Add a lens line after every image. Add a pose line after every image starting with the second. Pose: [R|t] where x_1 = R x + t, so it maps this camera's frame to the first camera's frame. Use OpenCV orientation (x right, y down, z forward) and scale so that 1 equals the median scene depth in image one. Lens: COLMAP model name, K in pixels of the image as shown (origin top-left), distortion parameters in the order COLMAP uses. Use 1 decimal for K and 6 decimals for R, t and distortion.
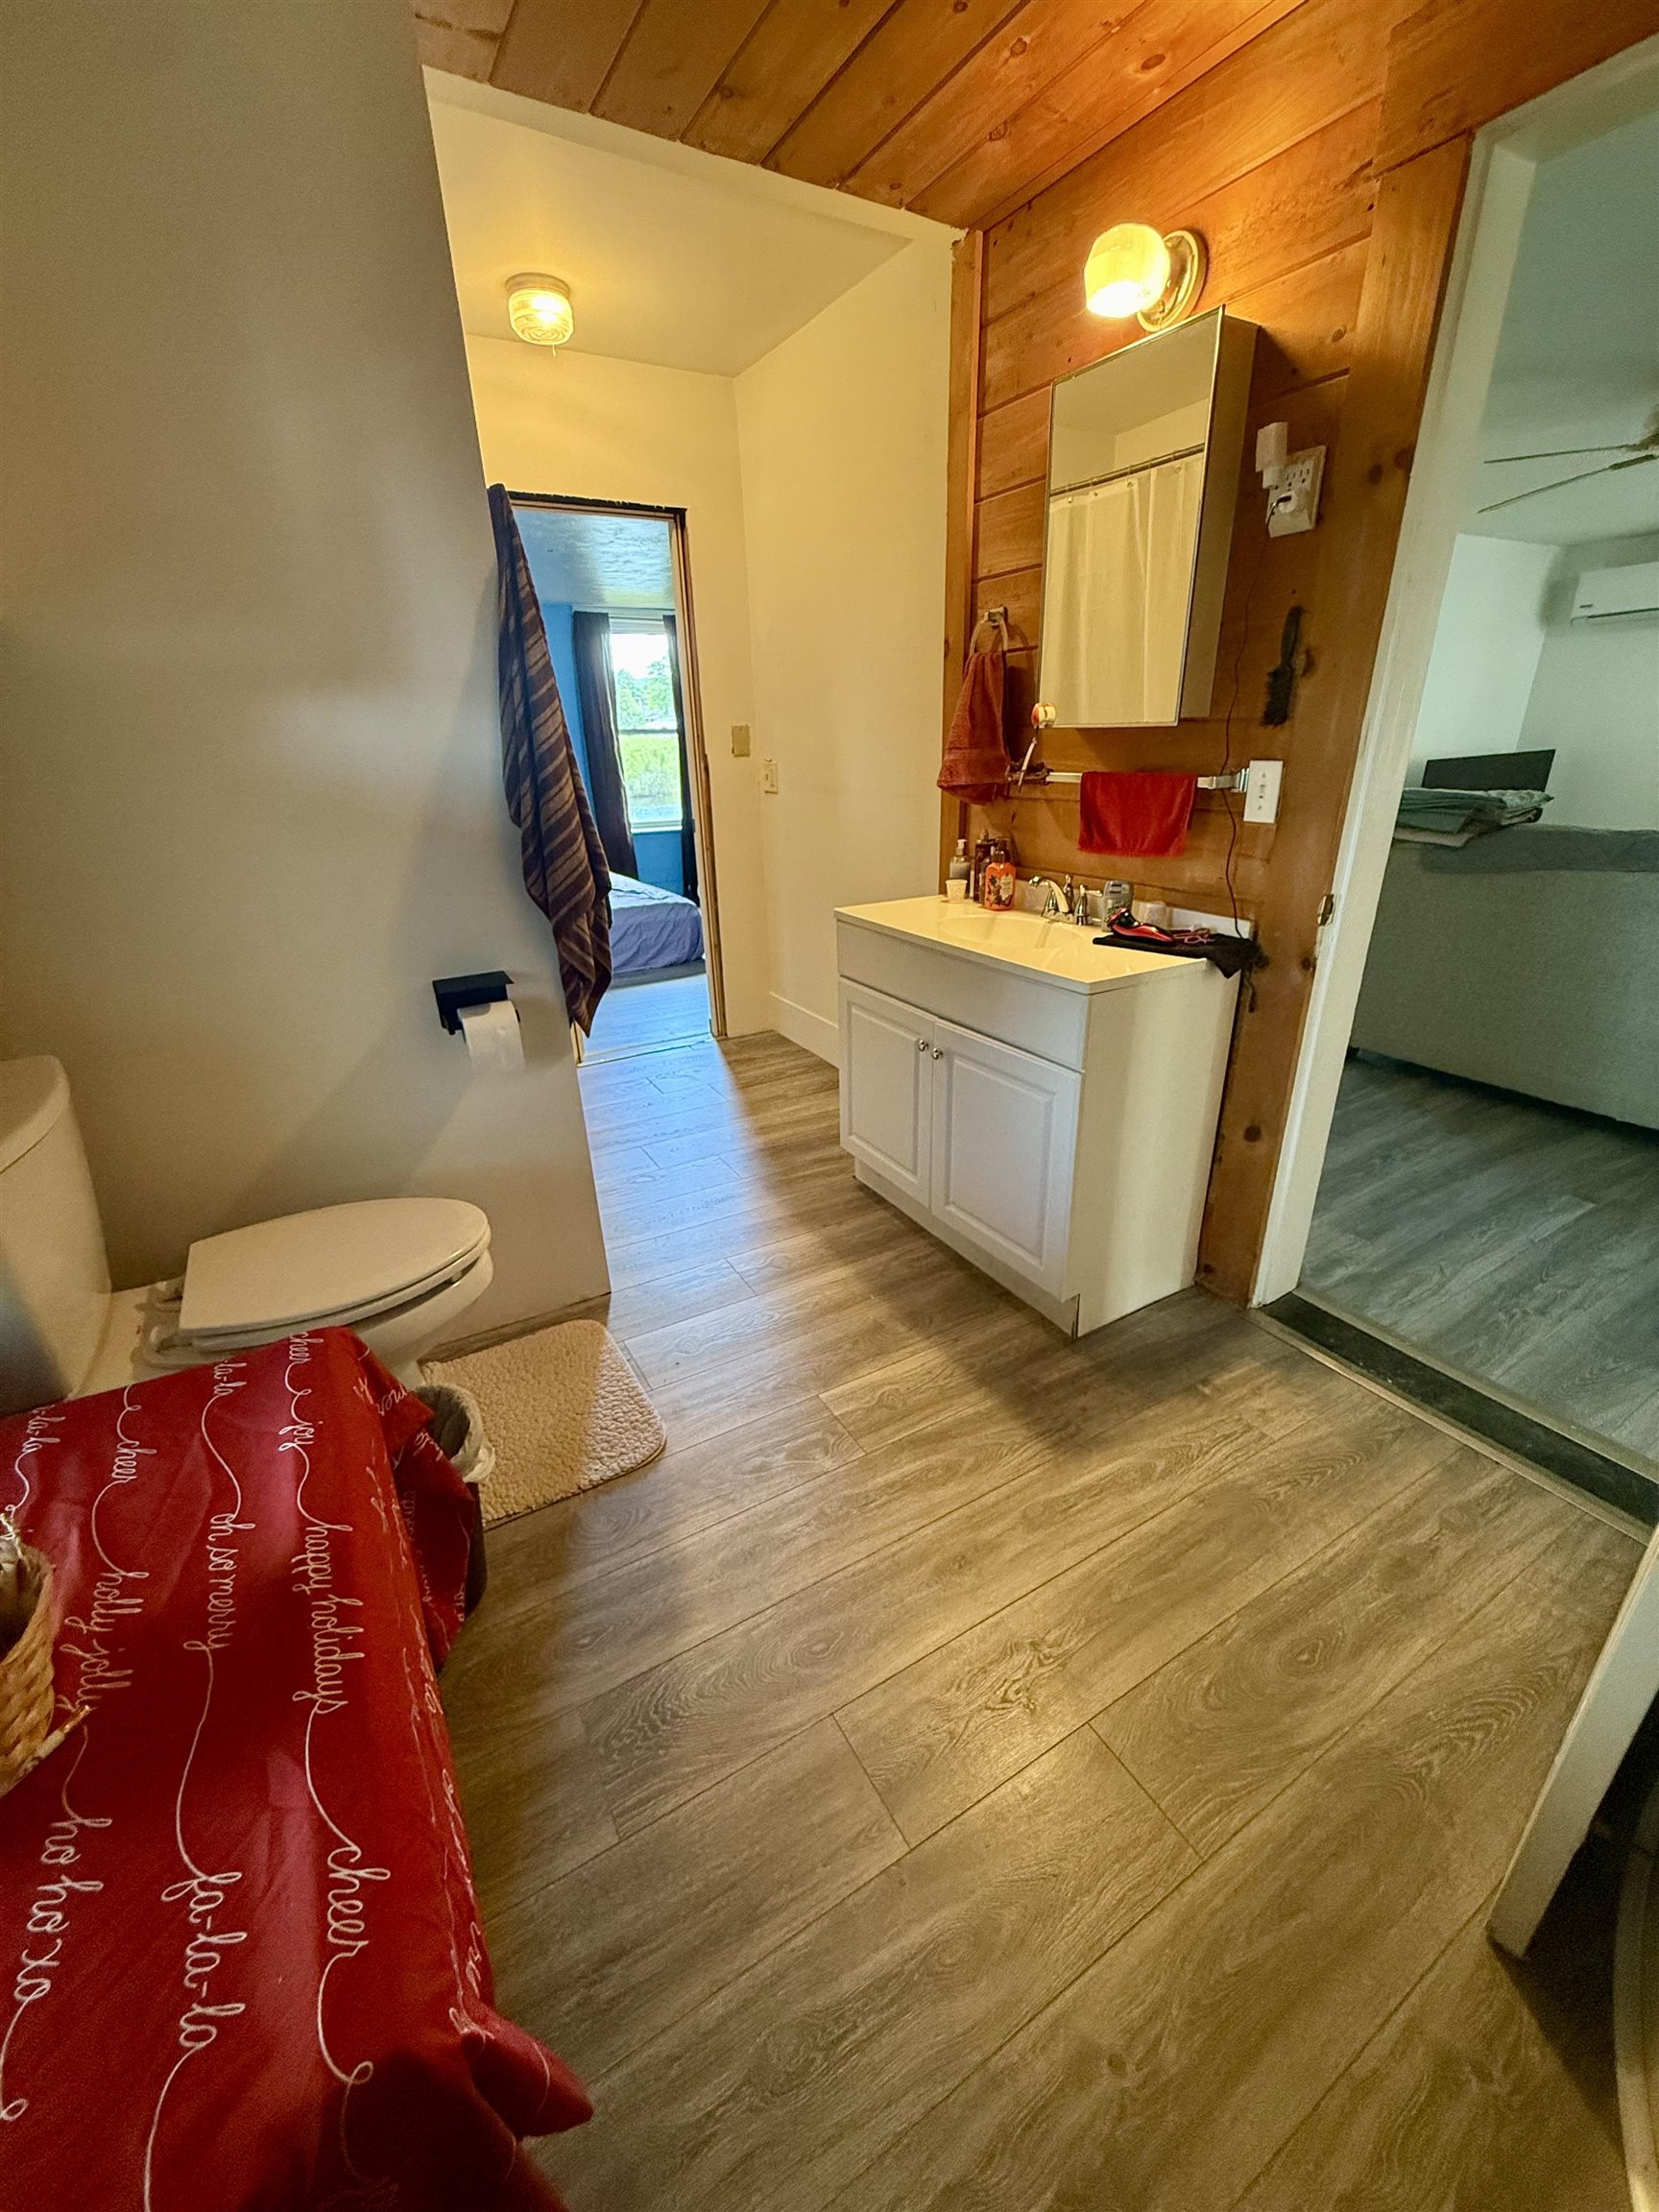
lens RADIAL K [[882.8, 0, 828.3], [0, 882.8, 1098.2], [0, 0, 1]] dist [-0.001600, 0.000161]
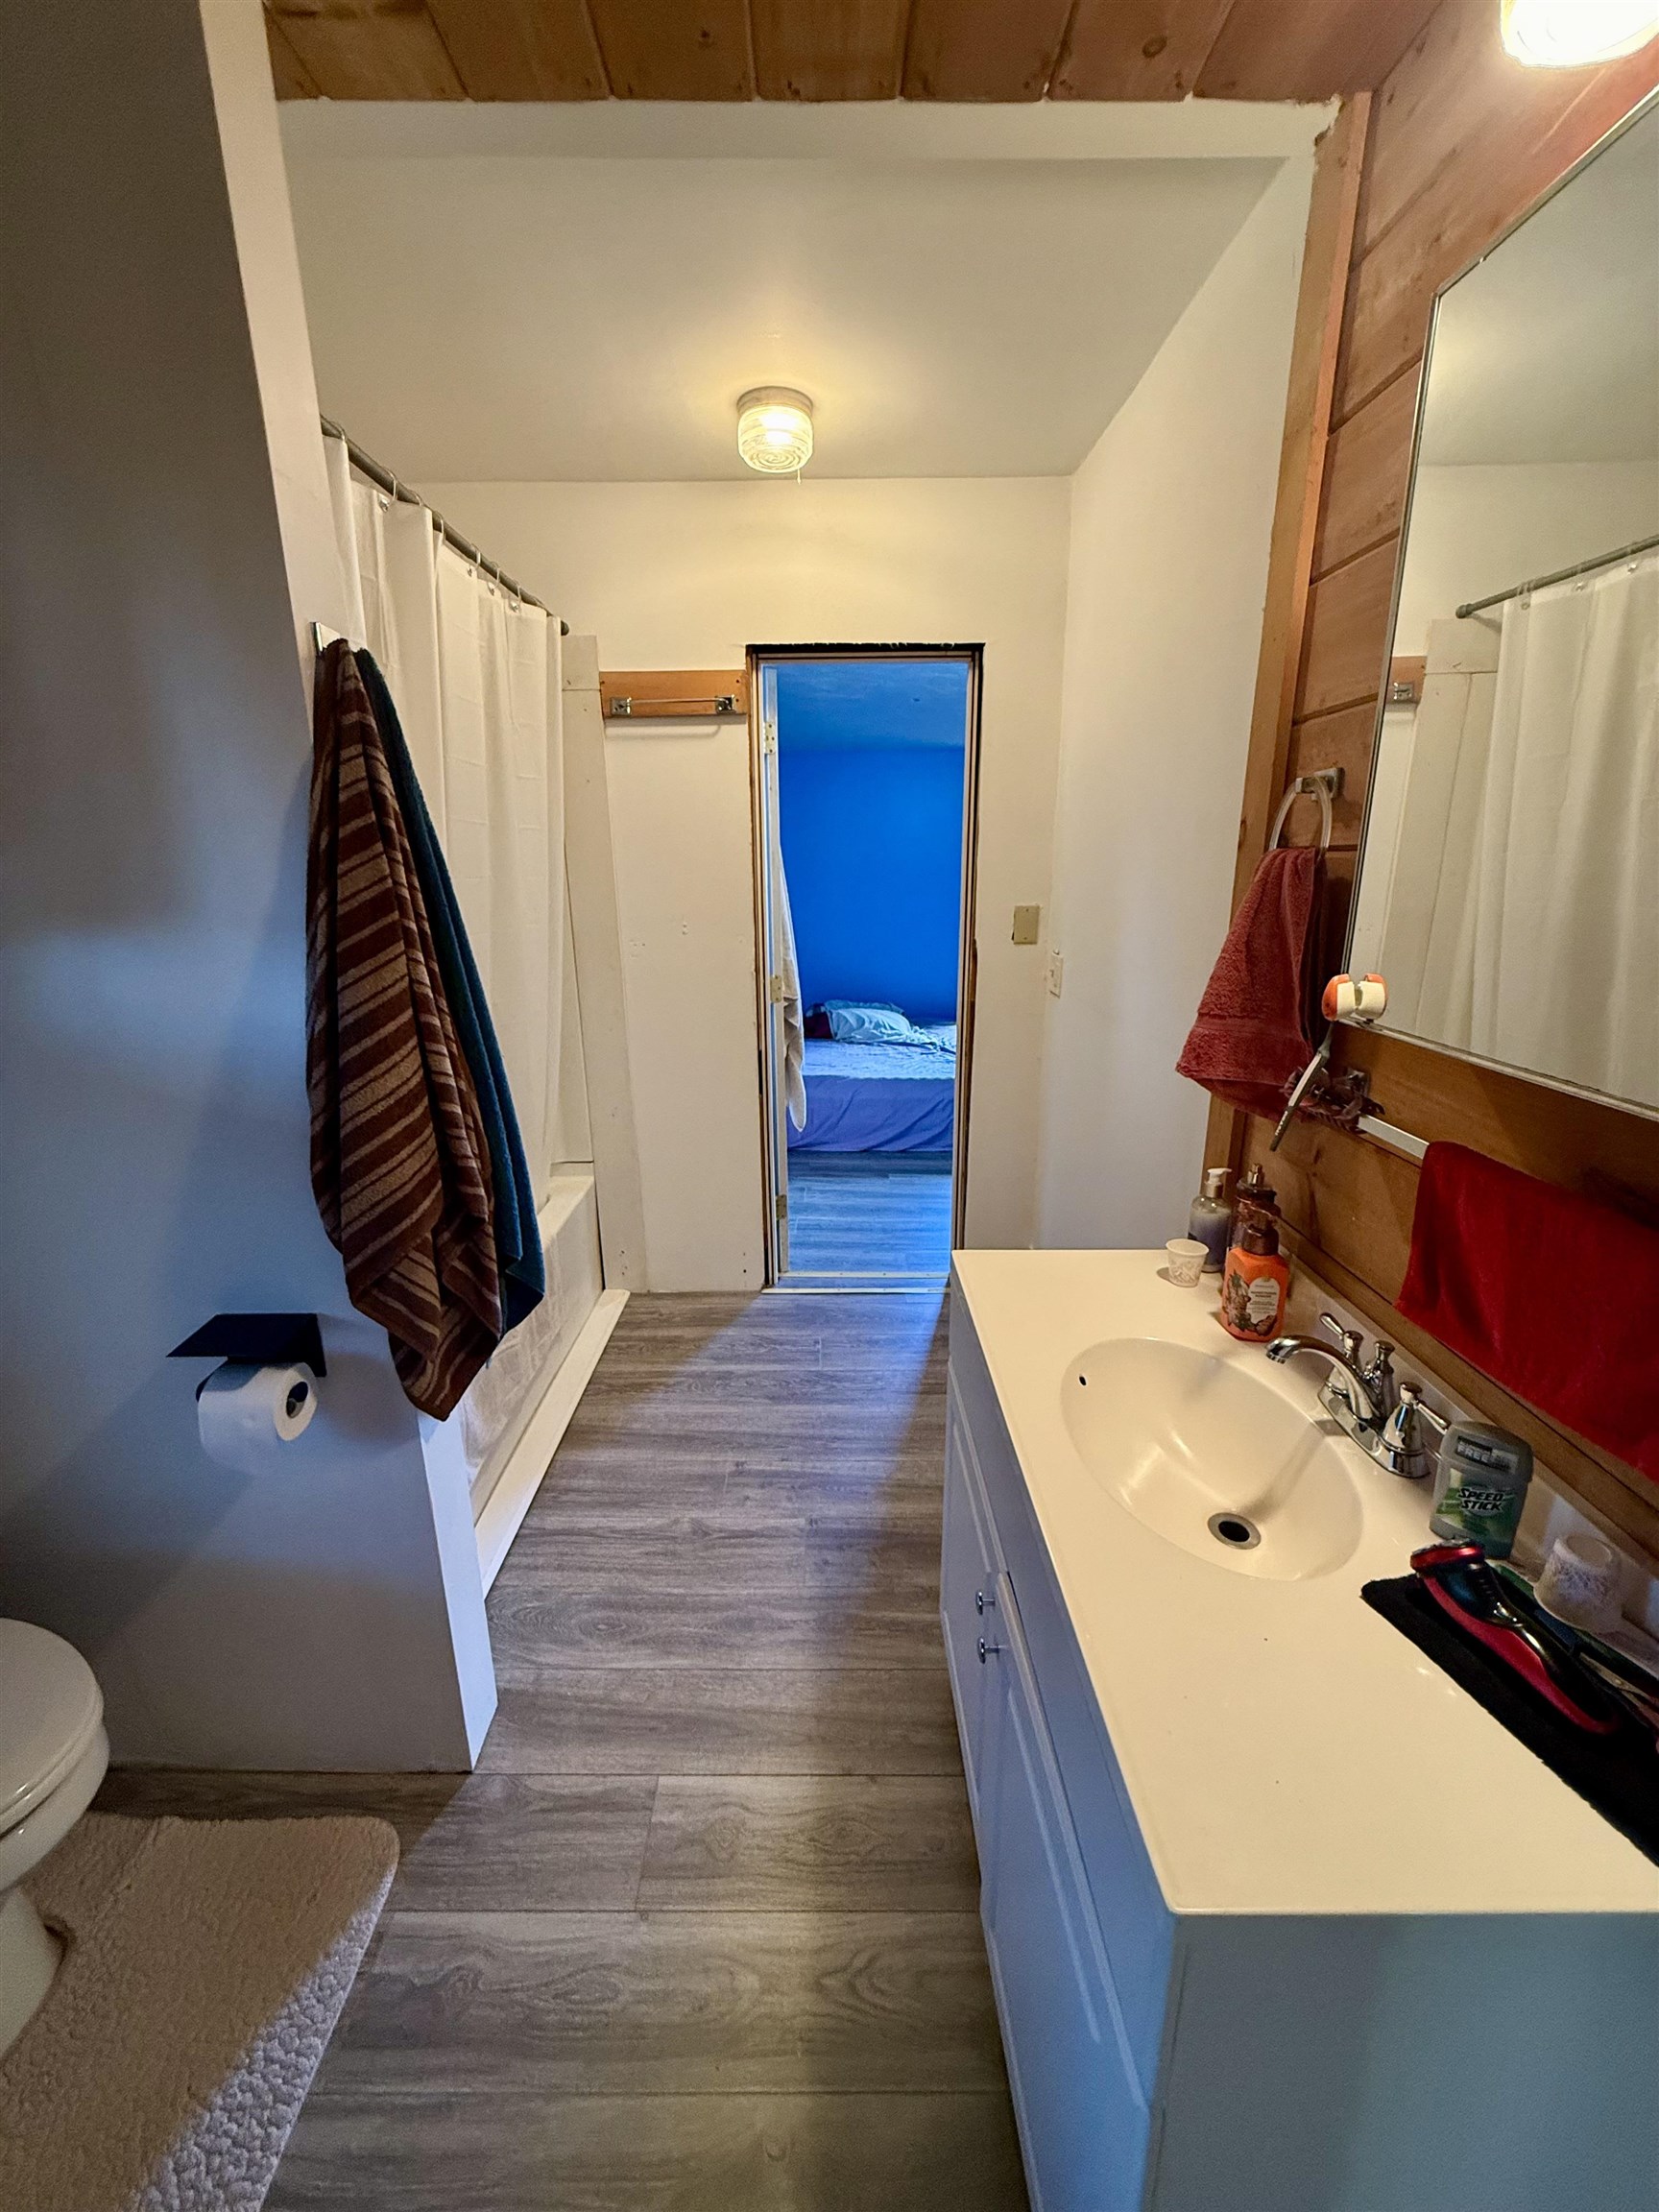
lens RADIAL K [[882.8, 0, 828.3], [0, 882.8, 1098.2], [0, 0, 1]] dist [-0.001600, 0.000161]
pose [[0.864244, 0.151151, -0.479828, 0.227764], [-0.208670, 0.975582, -0.068528, -0.285695], [0.457754, 0.159350, 0.874682, 0.470030]]
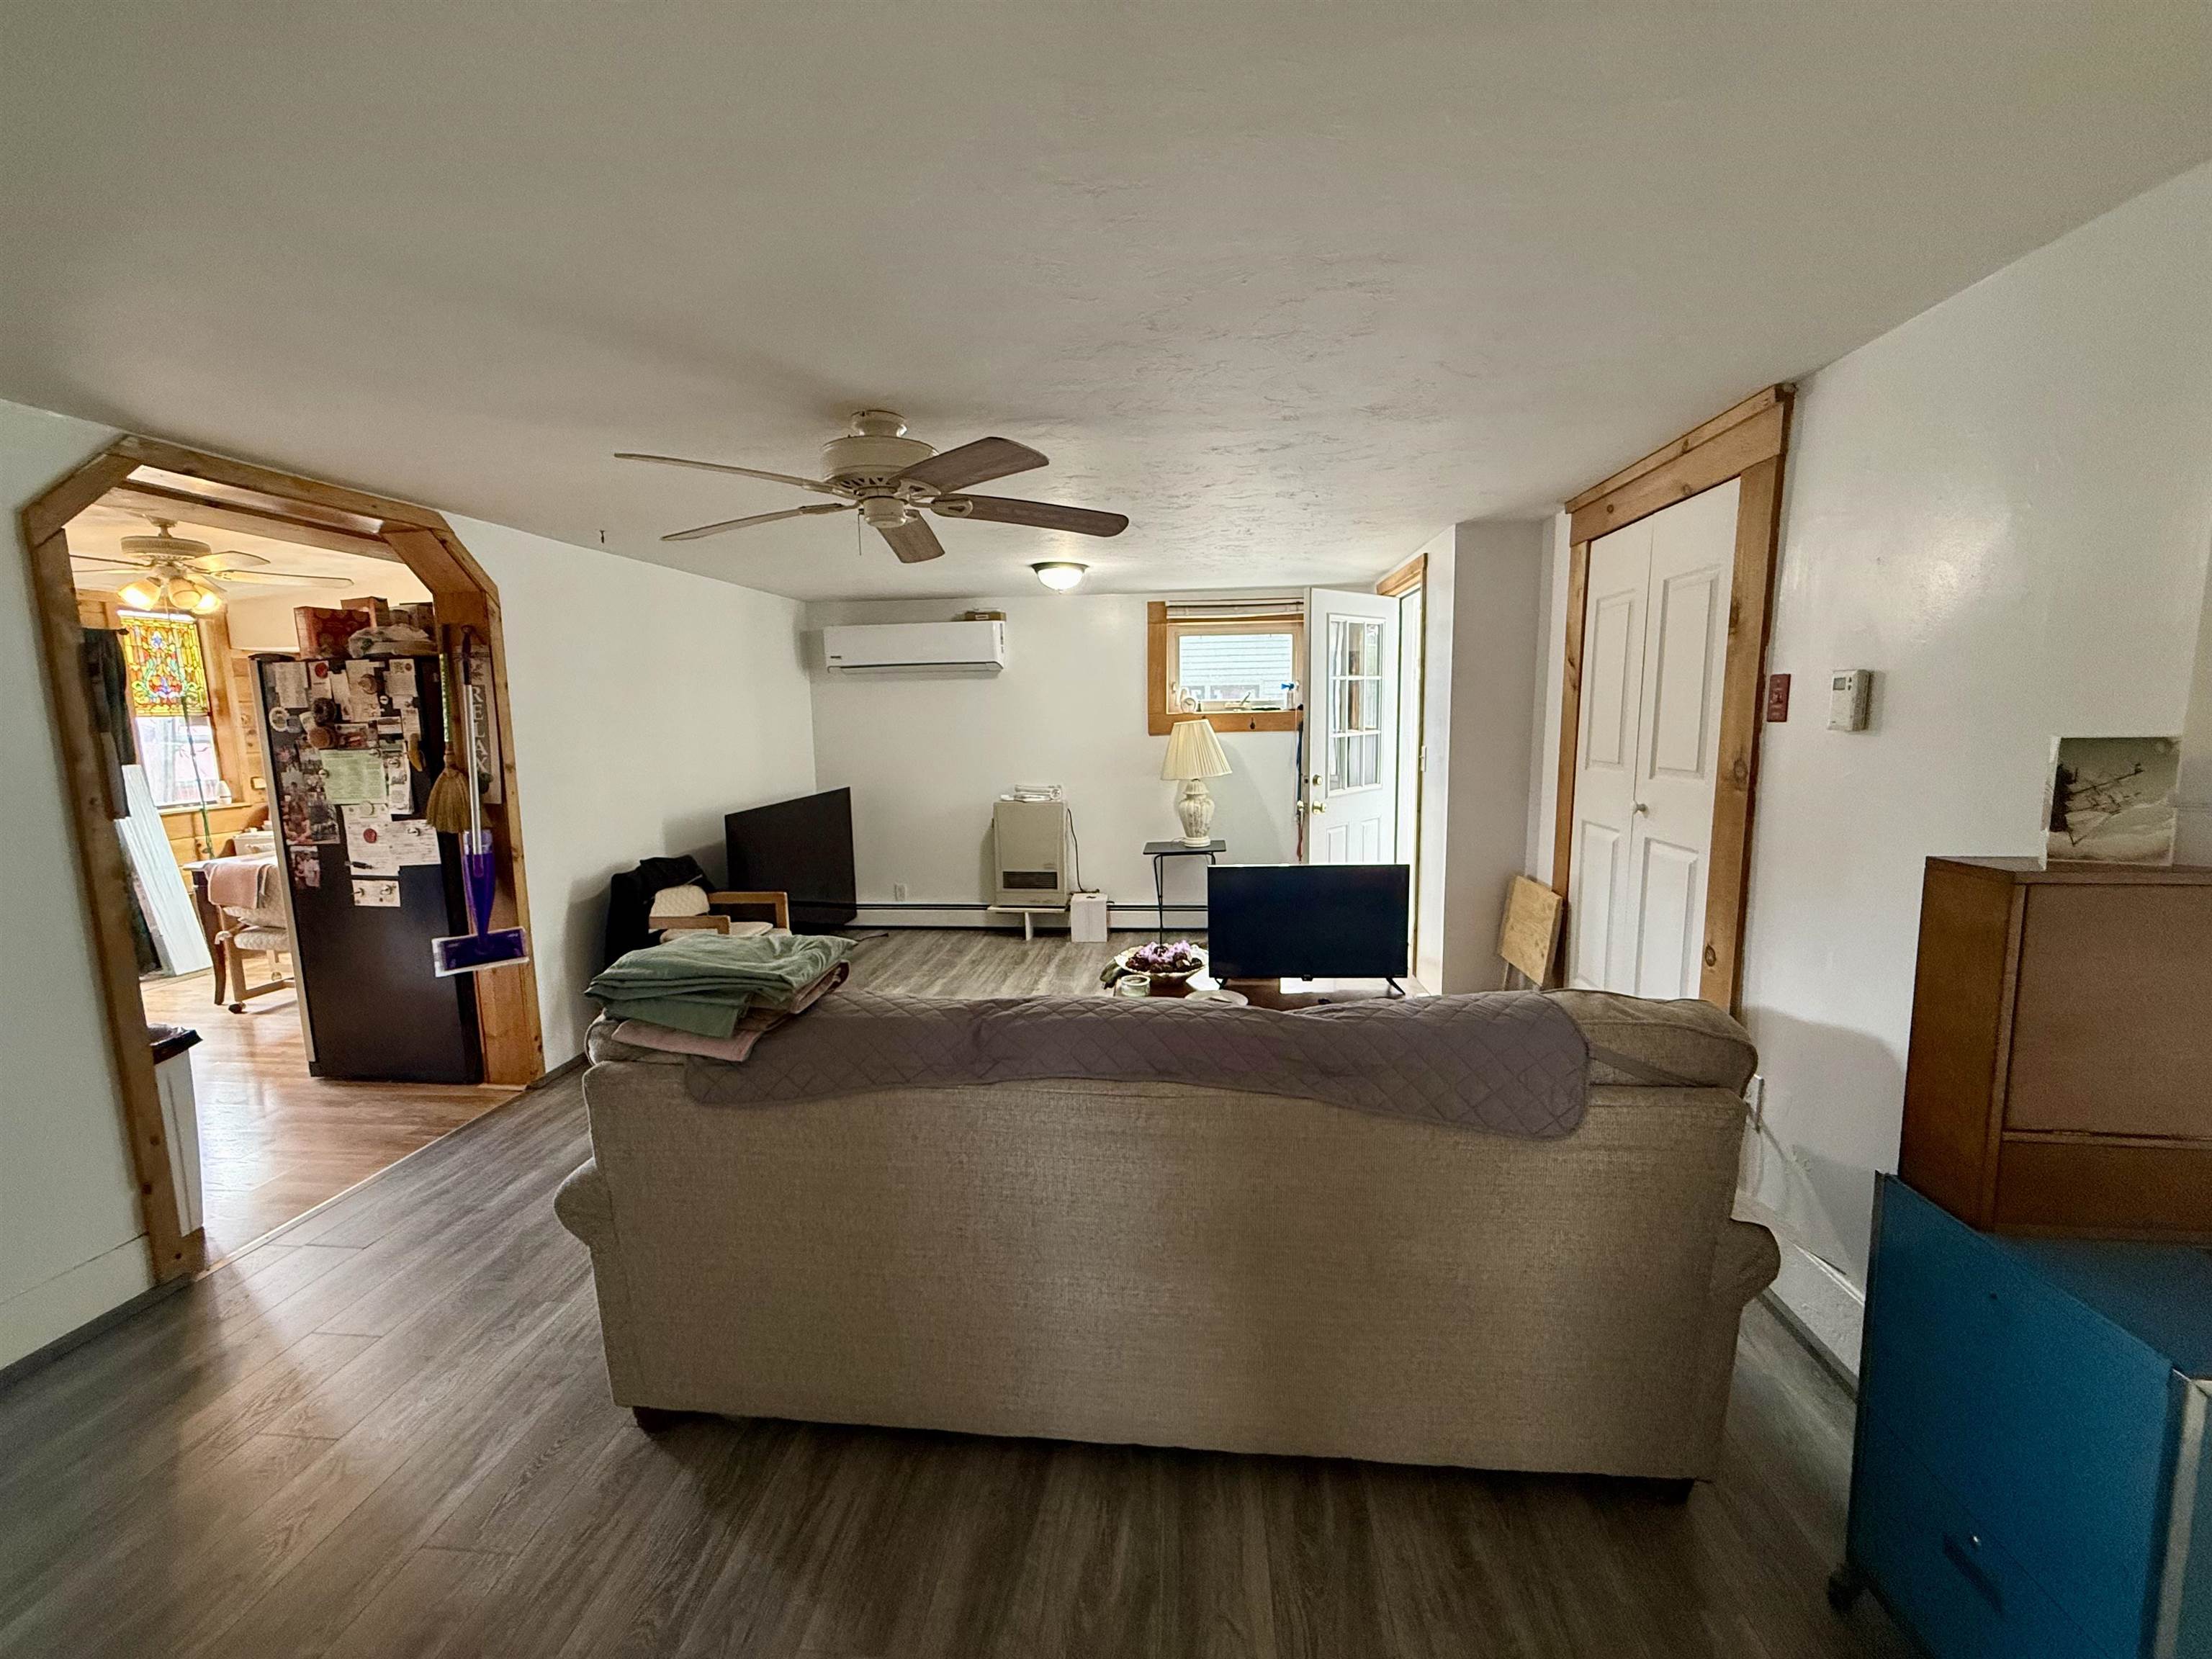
lens RADIAL K [[882.8, 0, 1101.3], [0, 882.8, 833.6], [0, 0, 1]] dist [-0.001600, 0.000161]
pose [[0.601447, -0.089554, 0.793877, 0.572459], [0.307899, 0.942918, -0.126900, -0.378380], [-0.737197, 0.320758, 0.594689, 0.618012]]
